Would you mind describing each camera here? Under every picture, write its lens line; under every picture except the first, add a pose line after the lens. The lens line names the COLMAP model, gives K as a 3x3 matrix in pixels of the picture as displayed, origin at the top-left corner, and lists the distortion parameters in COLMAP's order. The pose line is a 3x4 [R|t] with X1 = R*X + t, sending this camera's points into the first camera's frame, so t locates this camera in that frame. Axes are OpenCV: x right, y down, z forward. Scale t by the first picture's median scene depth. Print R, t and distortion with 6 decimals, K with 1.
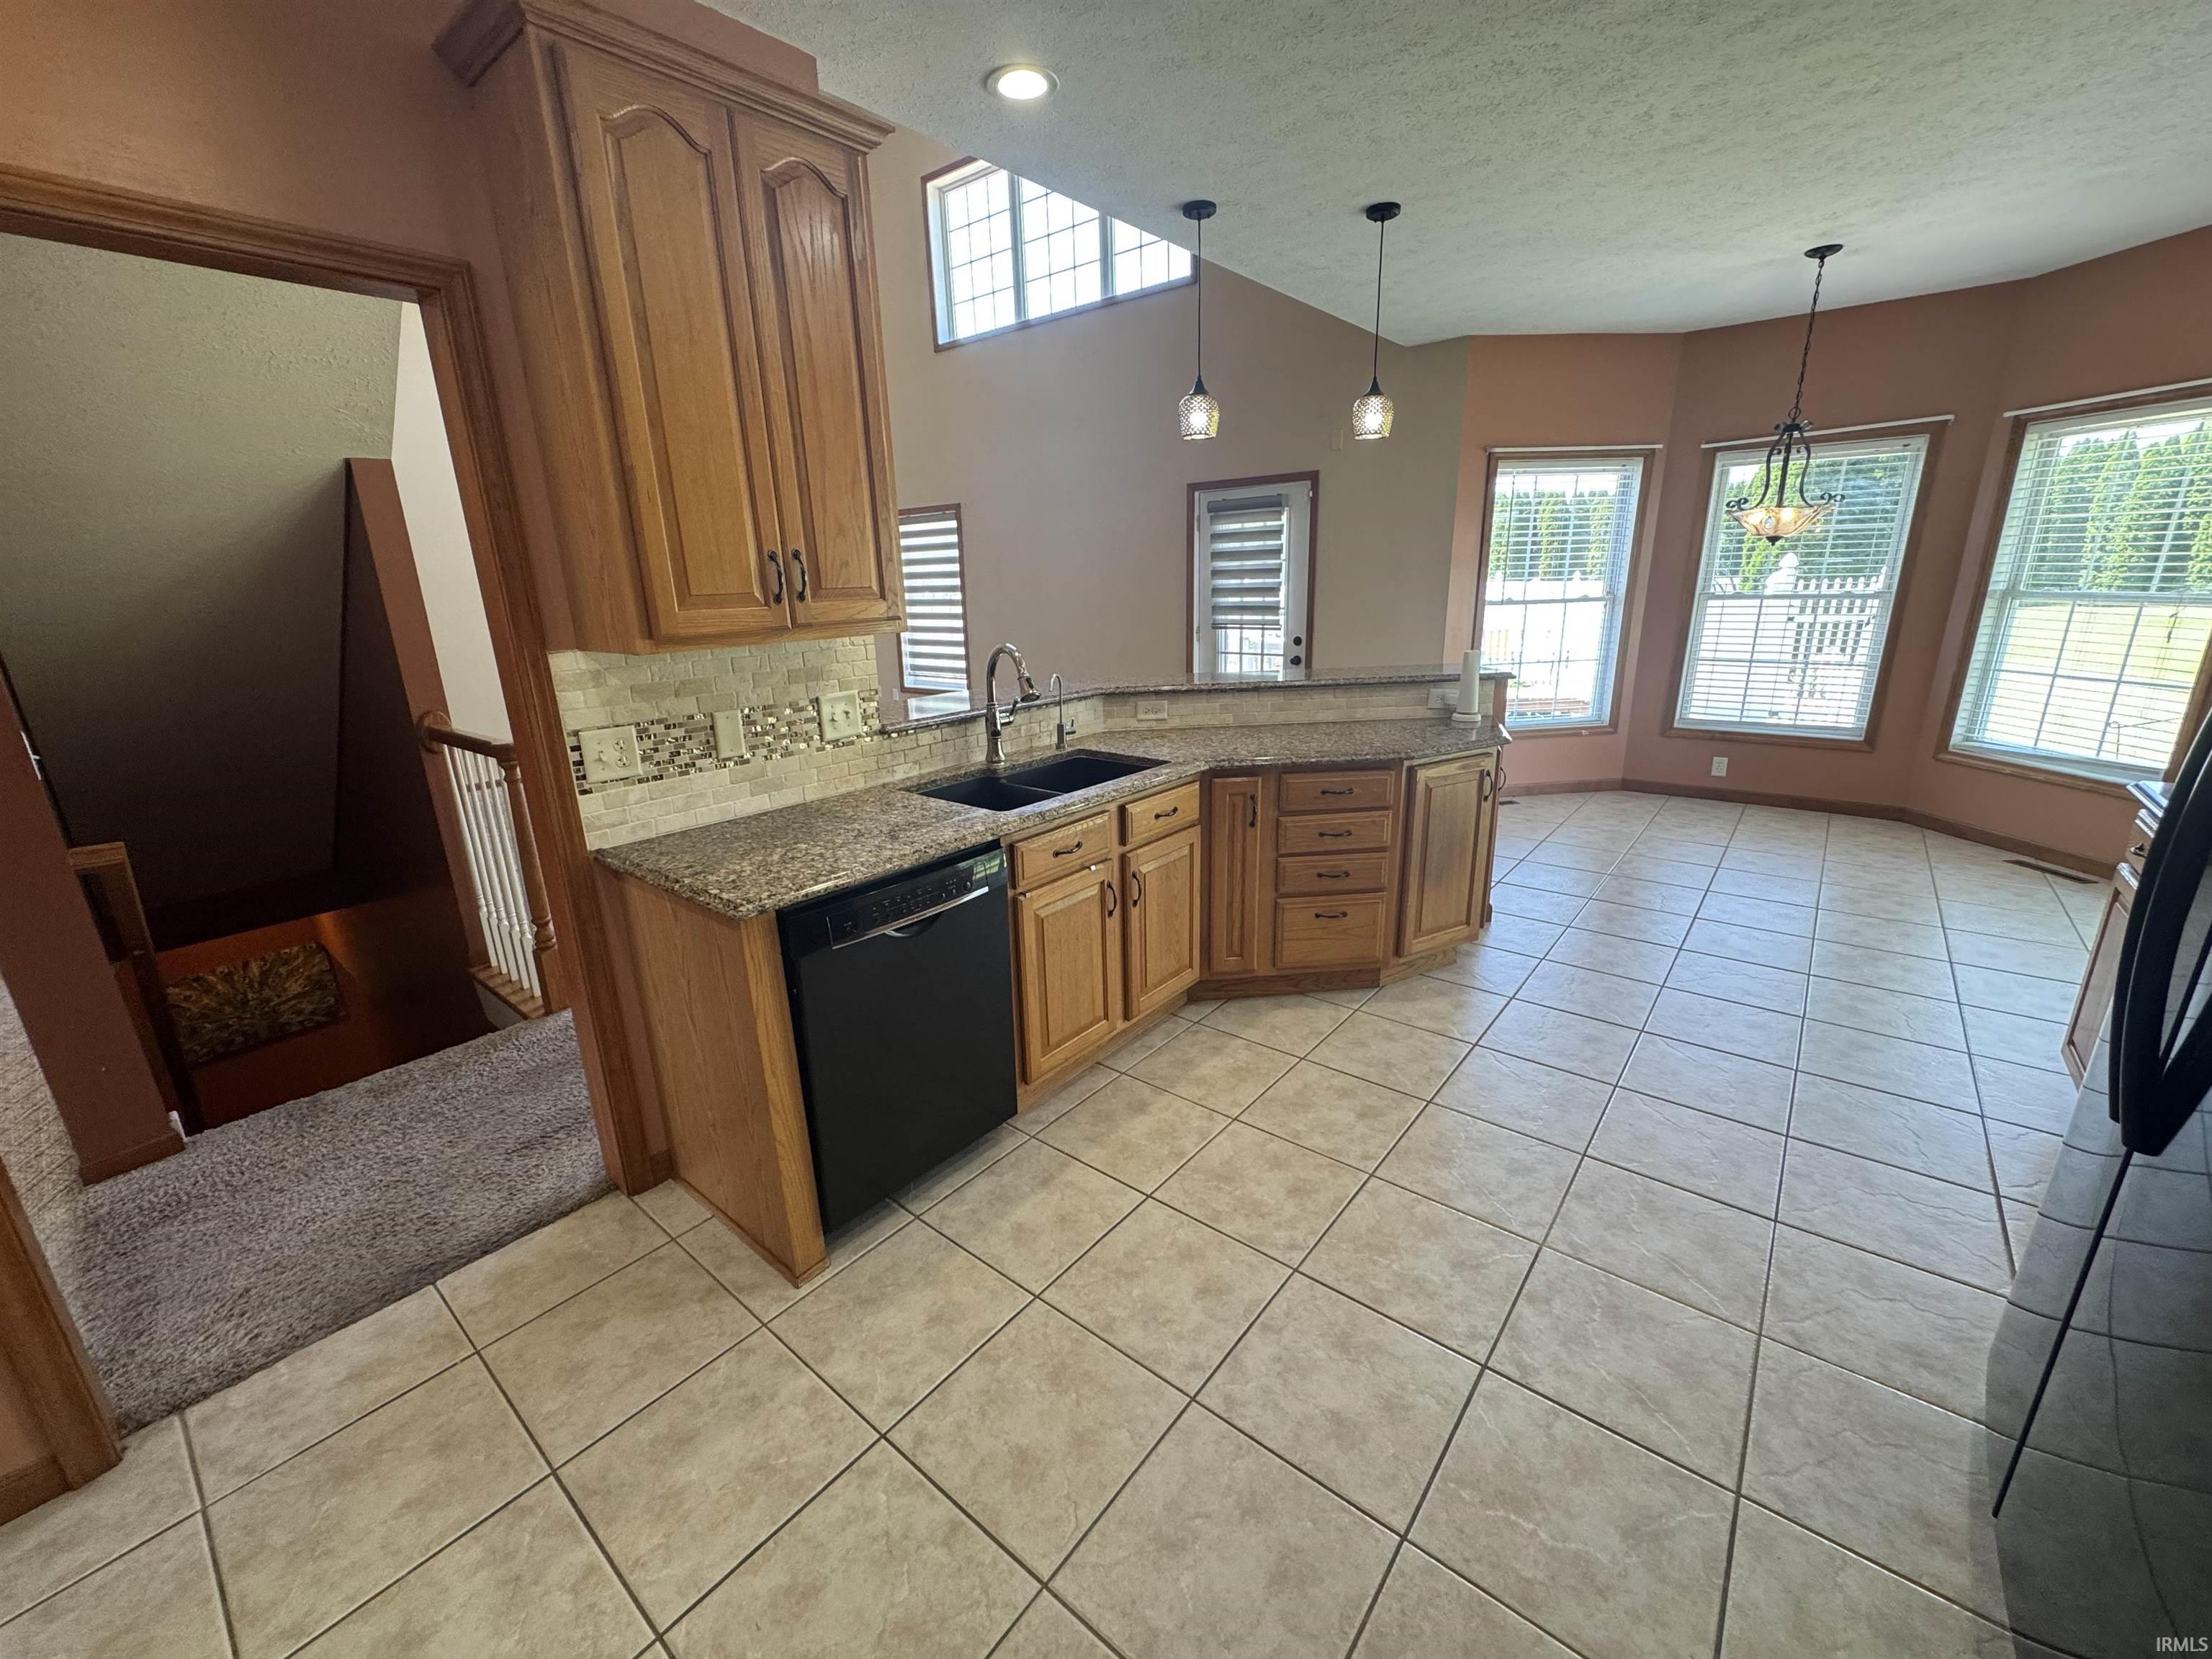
lens RADIAL K [[882.3, 0, 1106.0], [0, 882.3, 829.5], [0, 0, 1]] dist [-0.002154, -0.000042]
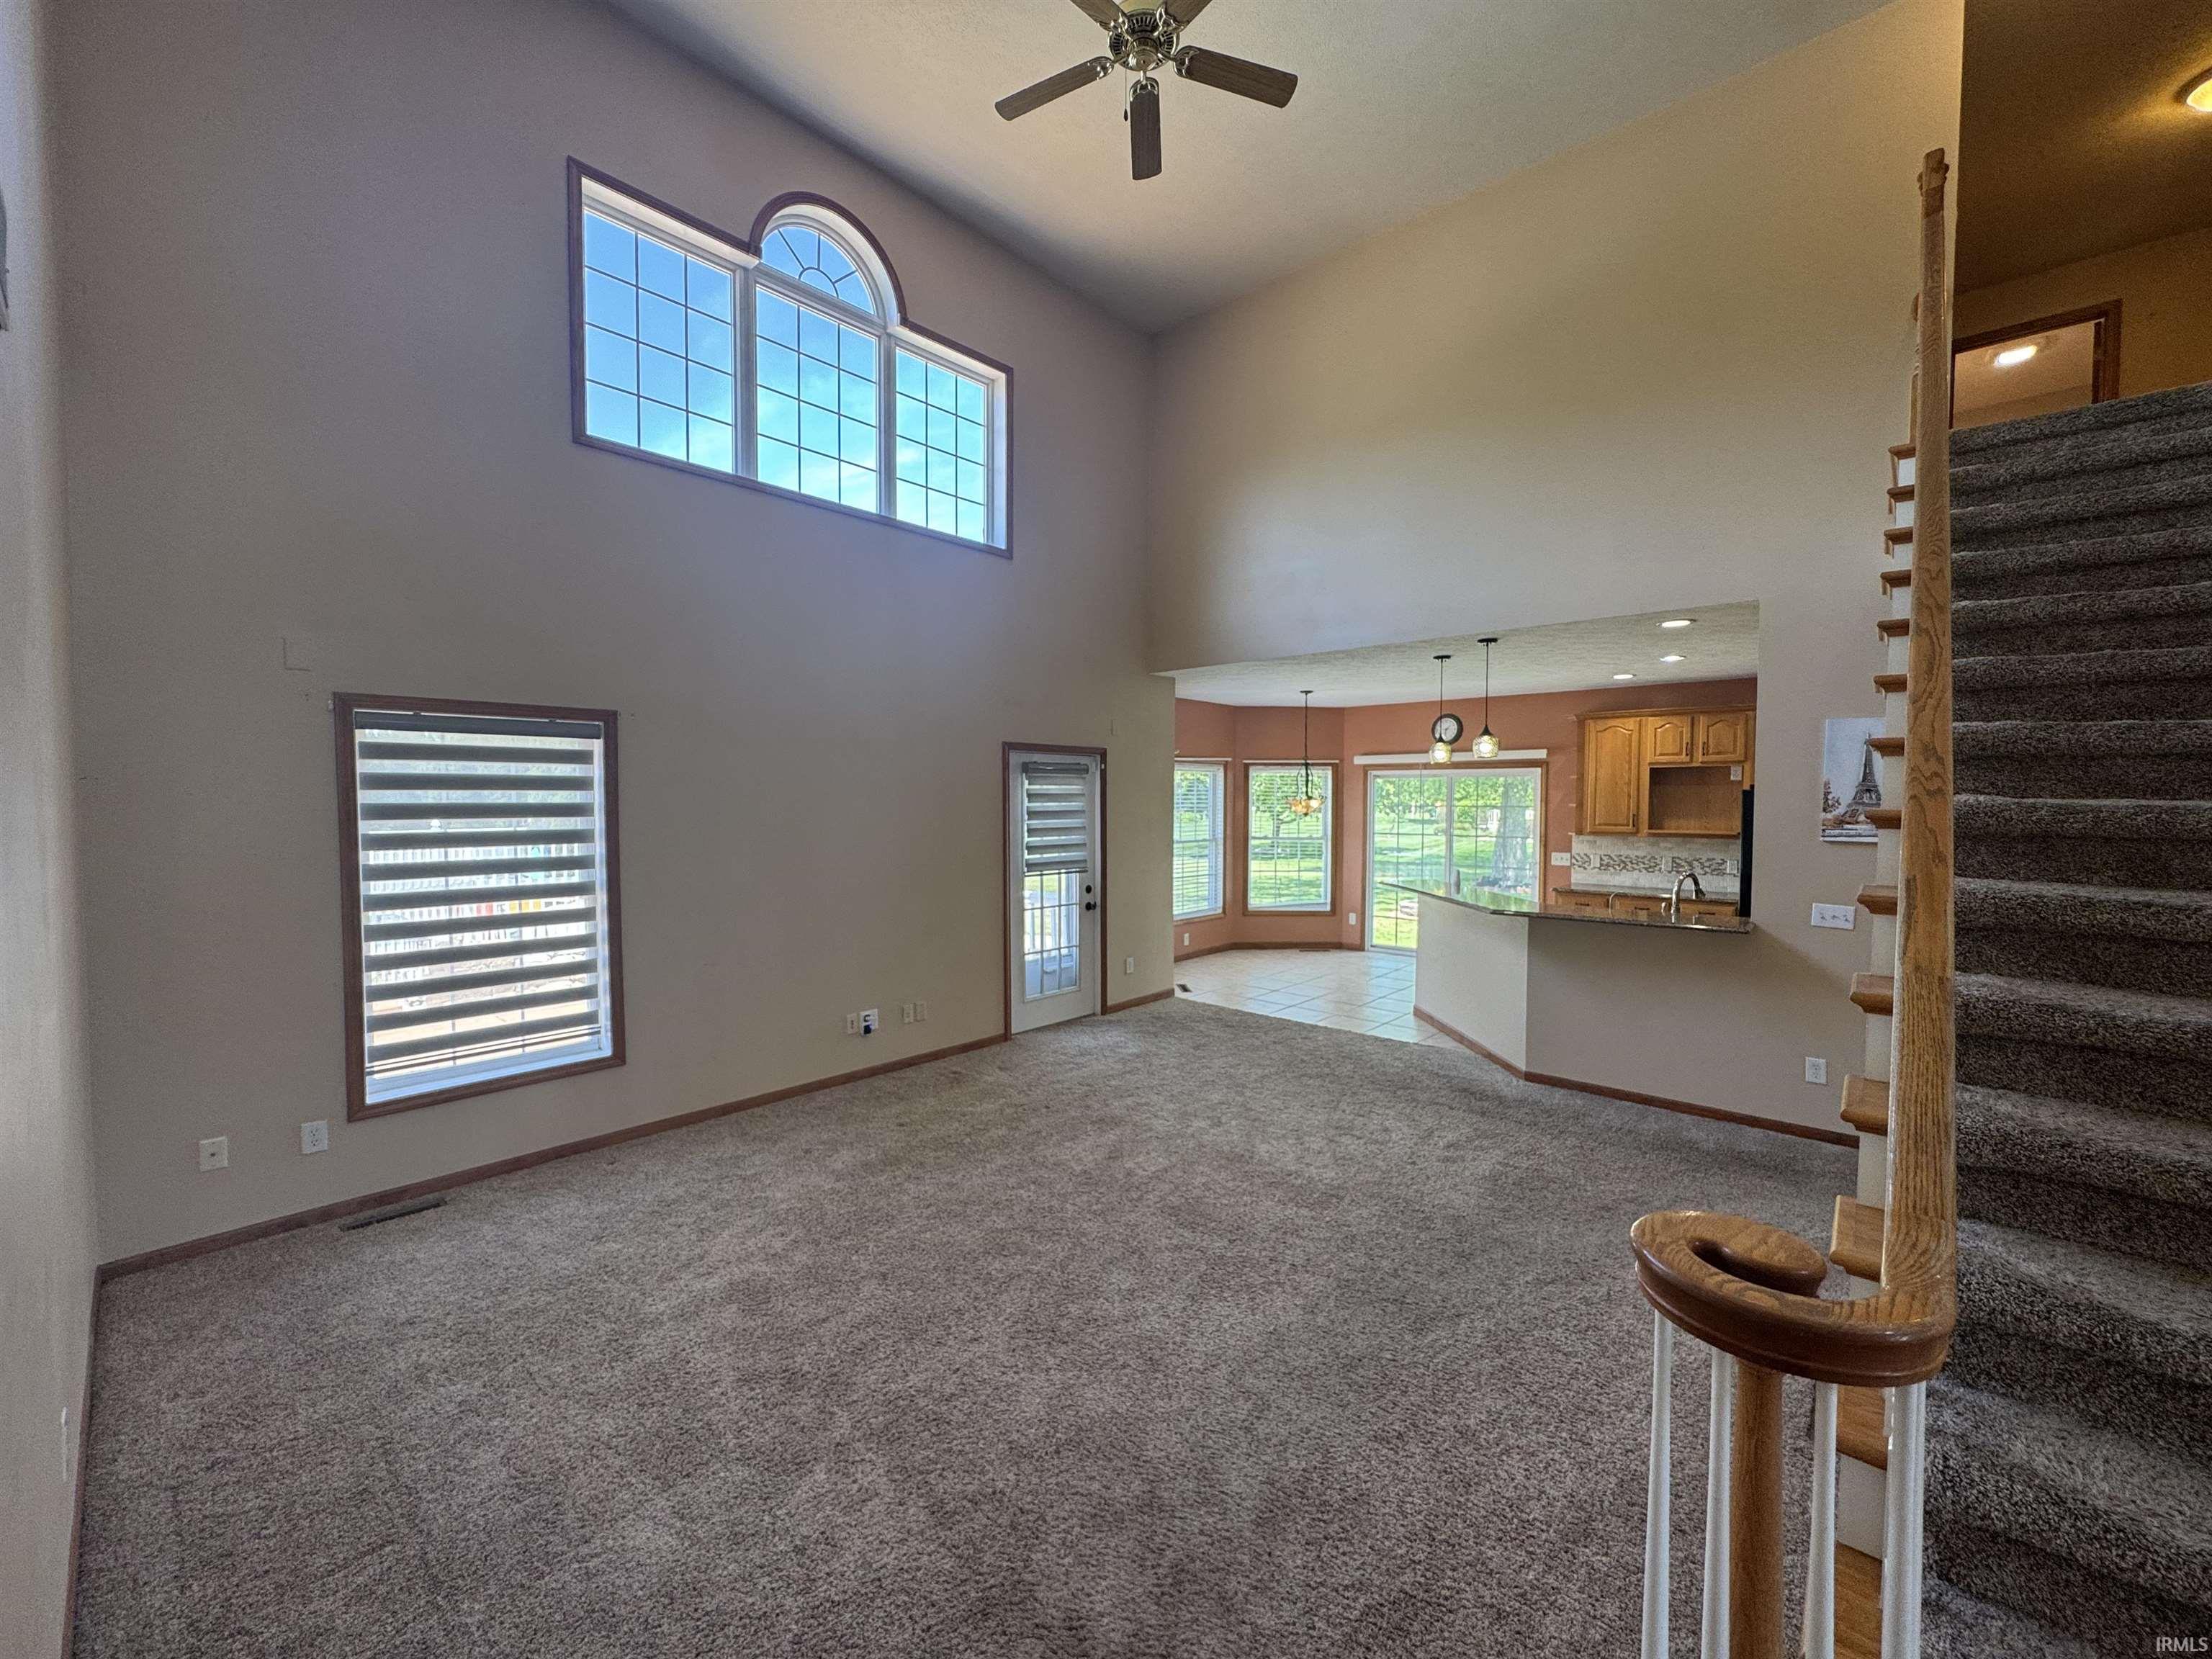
lens RADIAL K [[882.3, 0, 1106.0], [0, 882.3, 829.5], [0, 0, 1]] dist [-0.002154, -0.000042]
pose [[0.052712, -0.006505, 0.998589, -0.907404], [0.276478, 0.960984, -0.008334, -0.275356], [-0.959574, 0.276527, 0.052454, 0.913858]]
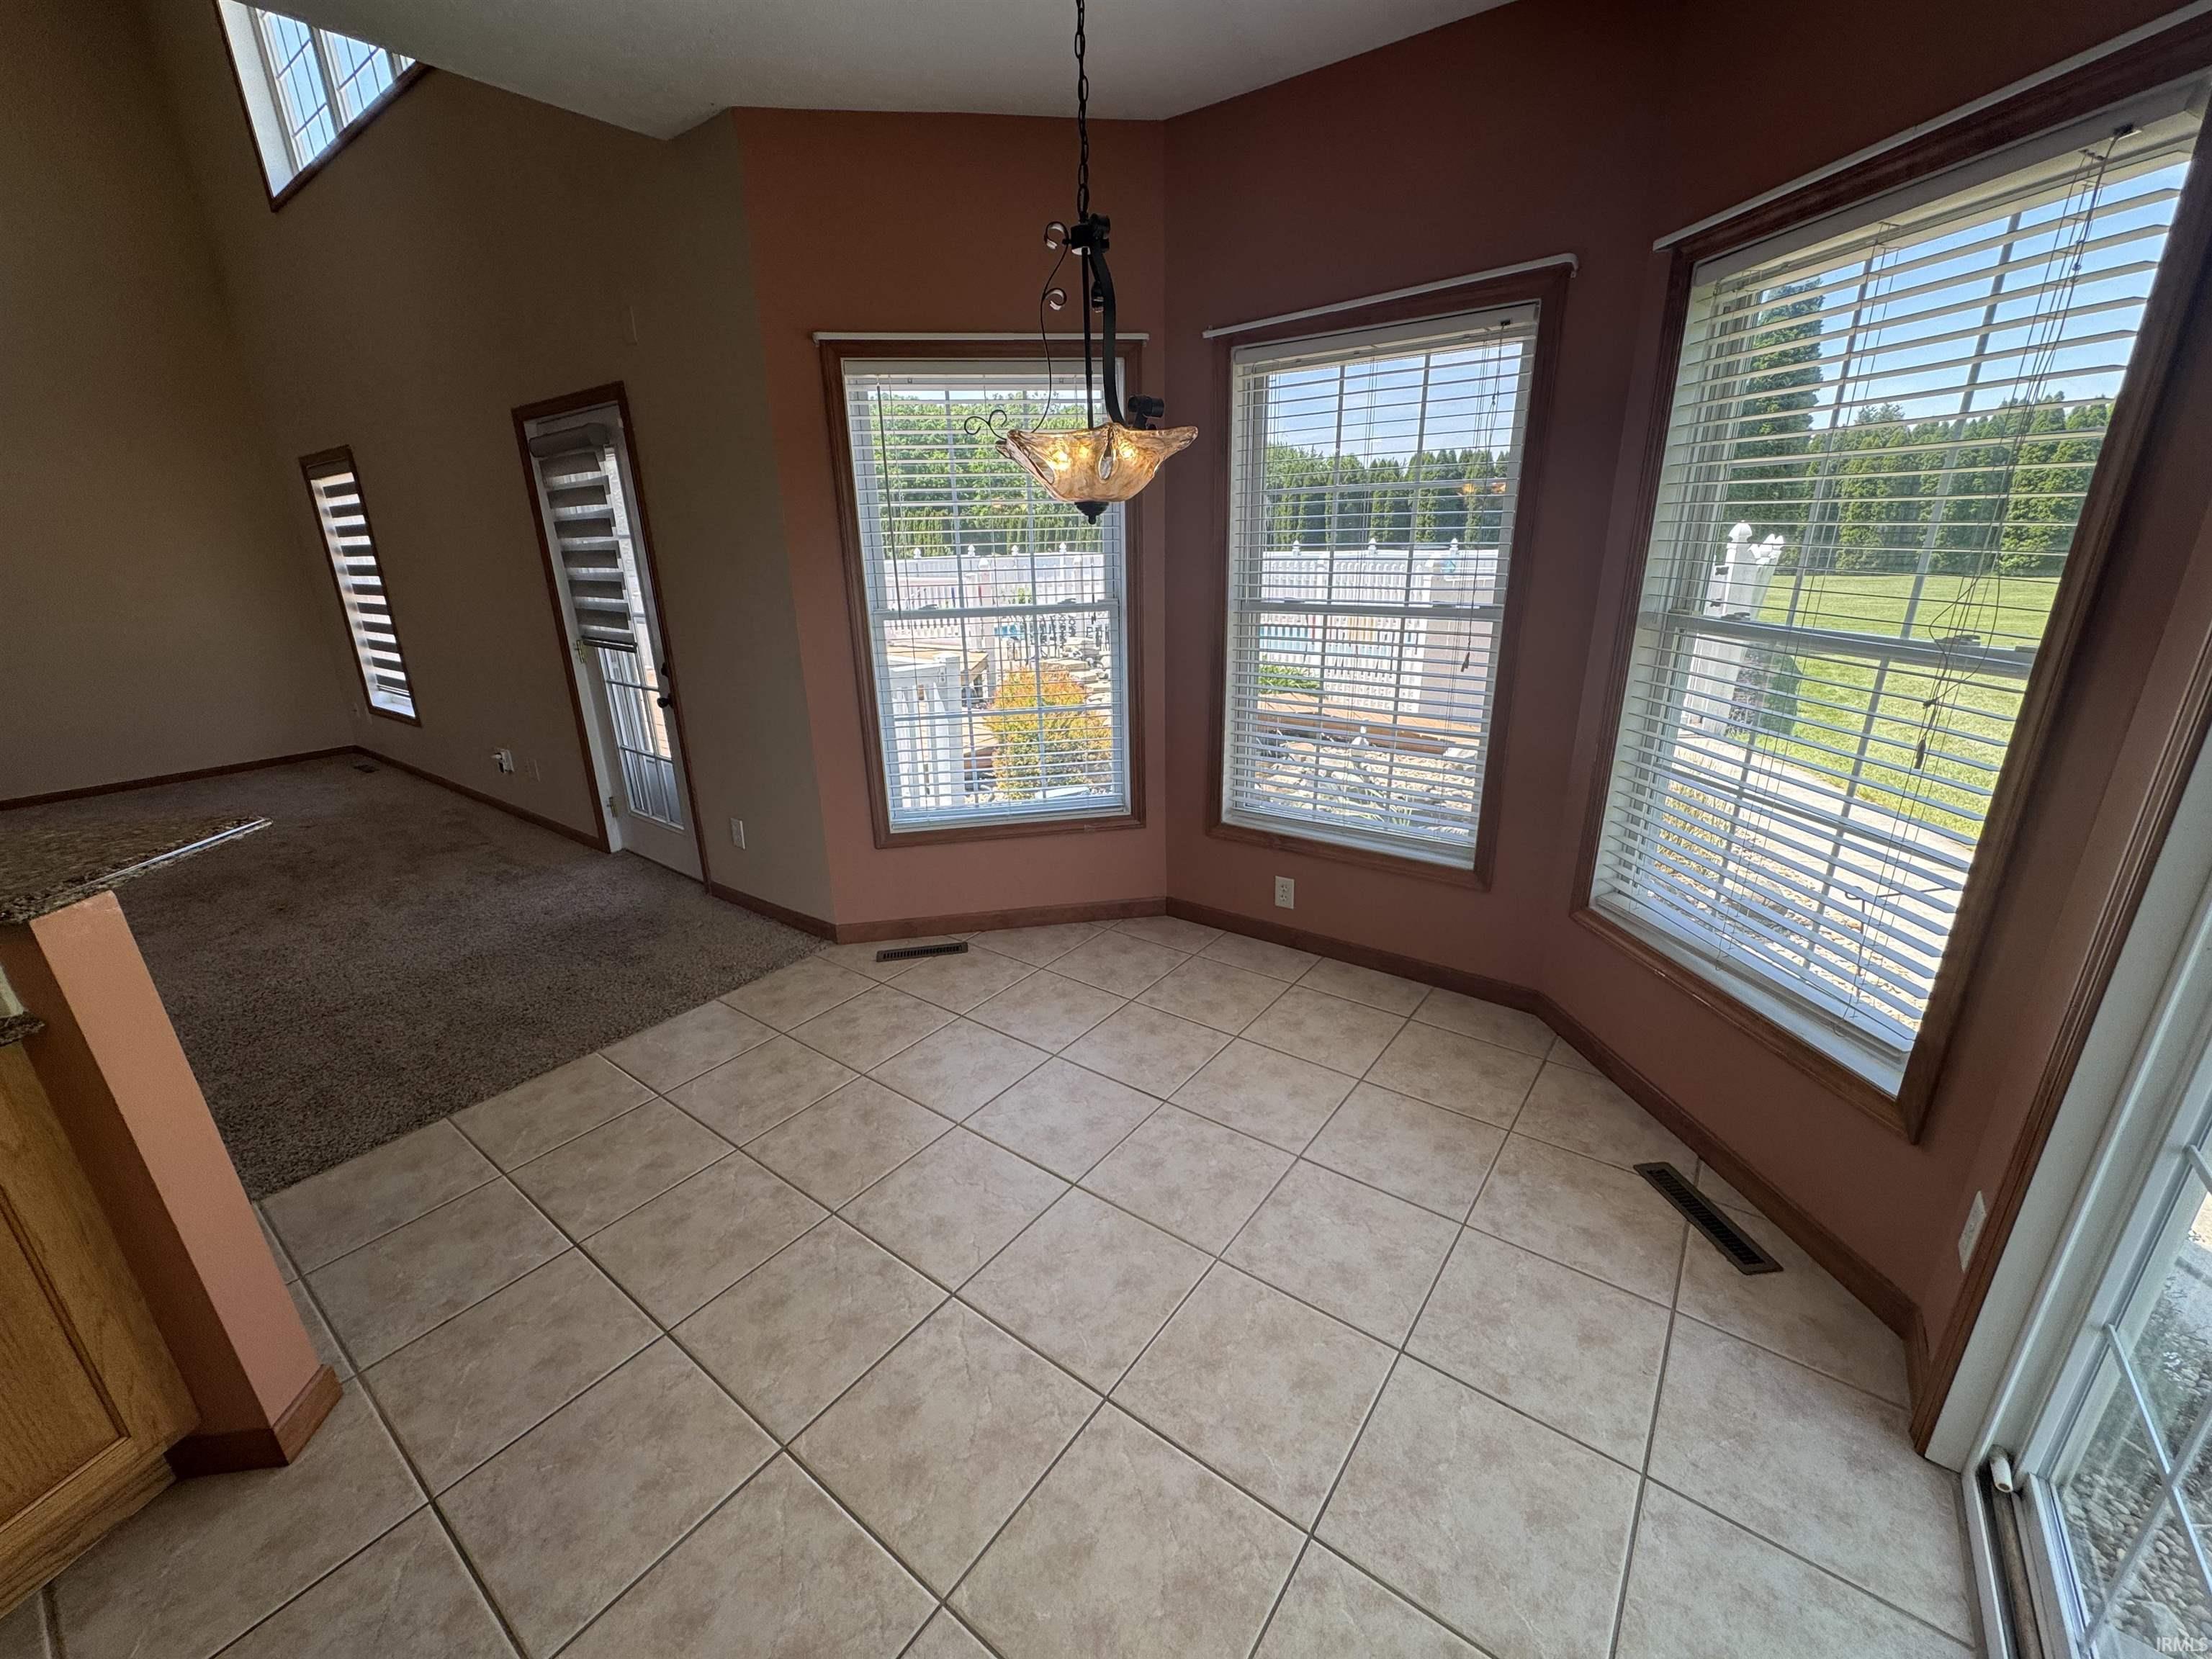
lens RADIAL K [[881.3, 0, 1120.5], [0, 881.3, 833.0], [0, 0, 1]] dist [-0.002957, -0.000044]
pose [[0.998663, -0.013194, 0.049985, 0.504791], [0.011048, 0.999015, 0.042969, -0.125796], [-0.050502, -0.042359, 0.997825, 0.375215]]
